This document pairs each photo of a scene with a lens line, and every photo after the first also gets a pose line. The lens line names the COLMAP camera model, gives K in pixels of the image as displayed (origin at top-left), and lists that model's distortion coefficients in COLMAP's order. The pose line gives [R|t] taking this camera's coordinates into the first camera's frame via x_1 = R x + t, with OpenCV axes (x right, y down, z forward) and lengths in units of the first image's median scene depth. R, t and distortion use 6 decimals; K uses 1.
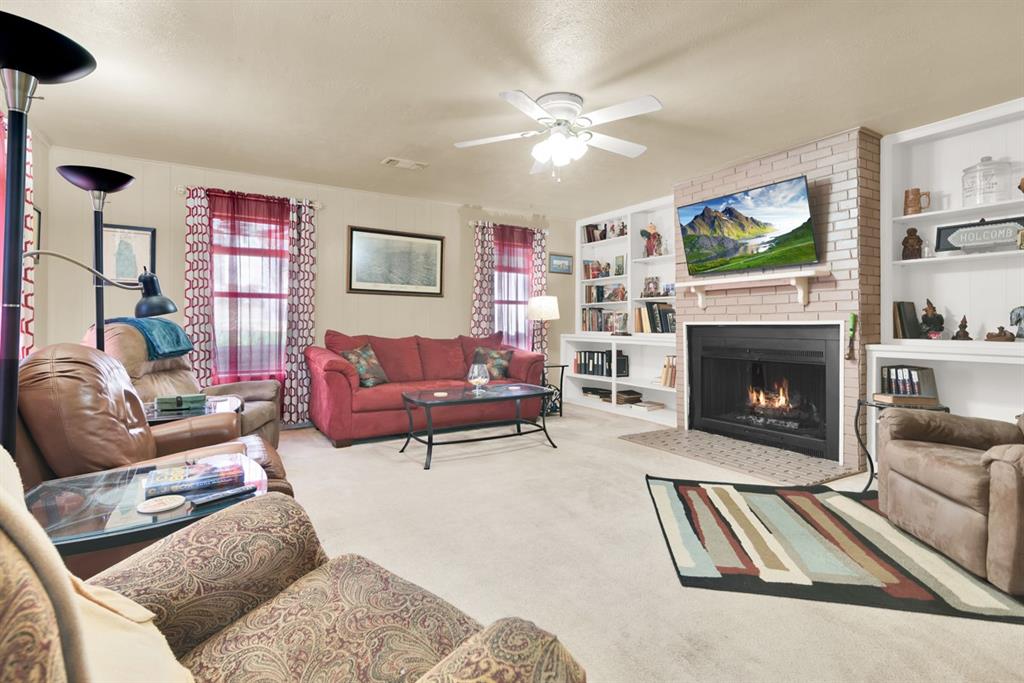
lens RADIAL K [[474.3, 0, 493.1], [0, 474.3, 315.8], [0, 0, 1]] dist [0.016708, -0.000147]
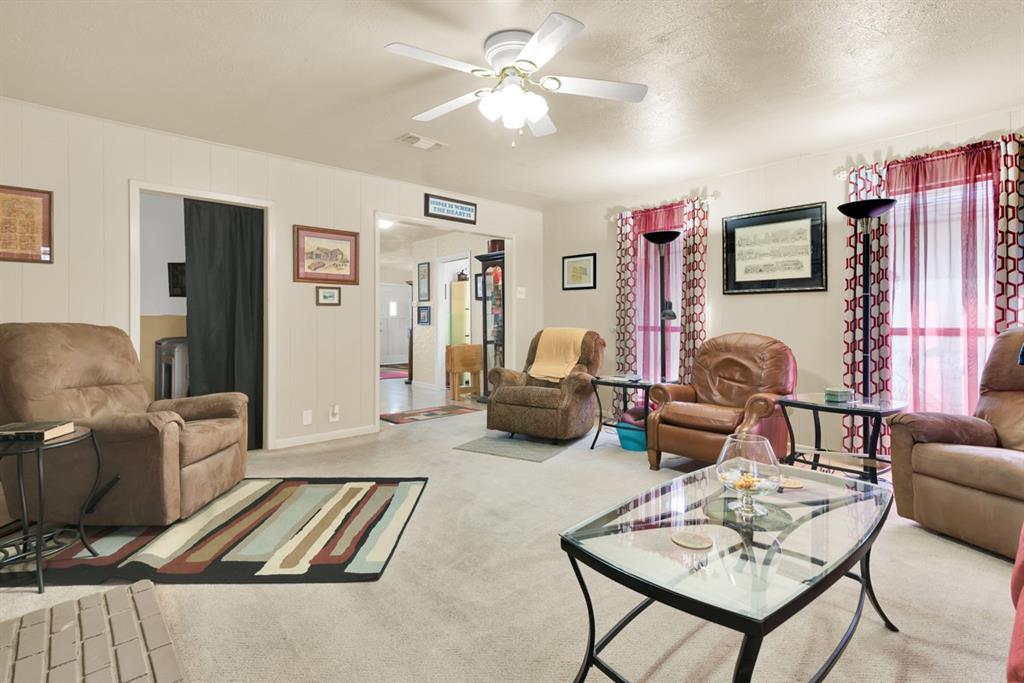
lens RADIAL K [[511.9, 0, 509.4], [0, 511.9, 321.6], [0, 0, 1]] dist [0.001330, 0.000161]
pose [[-0.976522, -0.004050, -0.215378, 0.227542], [-0.001590, 0.999932, -0.011592, 0.014254], [0.215410, -0.010977, -0.976462, 1.270815]]
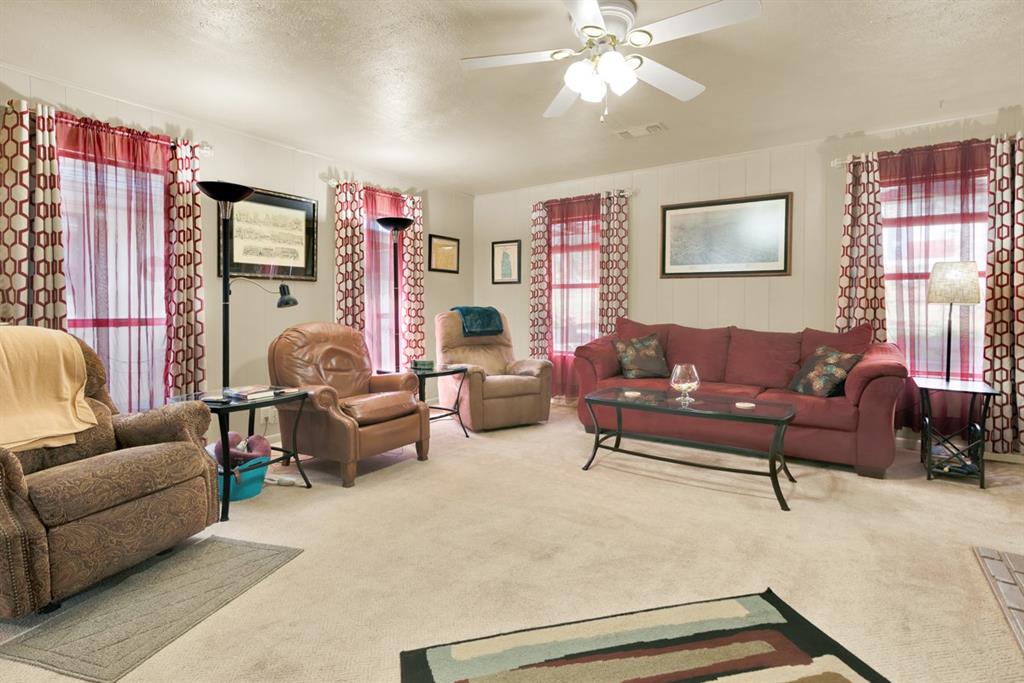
lens RADIAL K [[495.3, 0, 507.8], [0, 495.3, 314.6], [0, 0, 1]] dist [0.002703, -0.000184]
pose [[0.430375, 0.010321, -0.902591, 0.537018], [0.015686, 0.999698, 0.018911, 0.000230], [0.902514, -0.022297, 0.430084, 0.368238]]
